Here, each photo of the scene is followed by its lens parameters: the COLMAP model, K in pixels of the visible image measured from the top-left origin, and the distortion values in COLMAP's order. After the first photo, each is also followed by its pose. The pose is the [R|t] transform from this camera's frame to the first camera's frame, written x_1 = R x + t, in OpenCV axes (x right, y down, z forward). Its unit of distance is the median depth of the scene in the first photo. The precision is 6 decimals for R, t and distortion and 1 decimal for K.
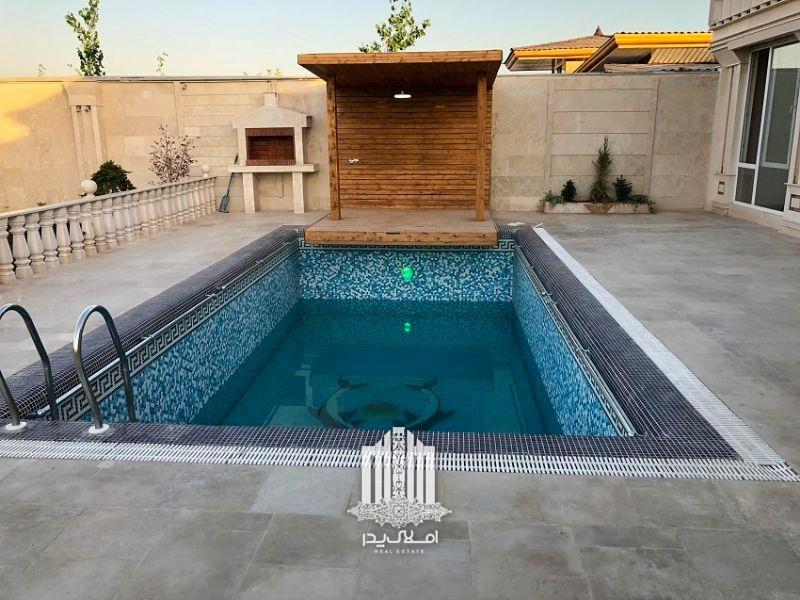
lens RADIAL K [[654.8, 0, 402.1], [0, 654.8, 297.4], [0, 0, 1]] dist [0.032828, -0.031527]
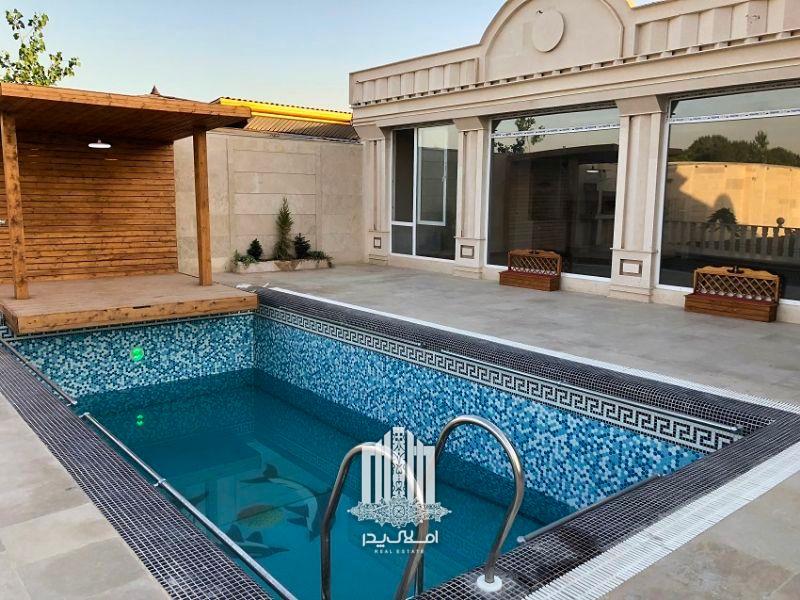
lens RADIAL K [[654.8, 0, 404.3], [0, 654.8, 296.9], [0, 0, 1]] dist [0.032828, -0.031527]
pose [[0.718984, -0.089645, 0.689222, -0.295467], [0.150206, 0.988254, -0.028152, -0.032161], [-0.678602, 0.123766, 0.724003, 0.144883]]
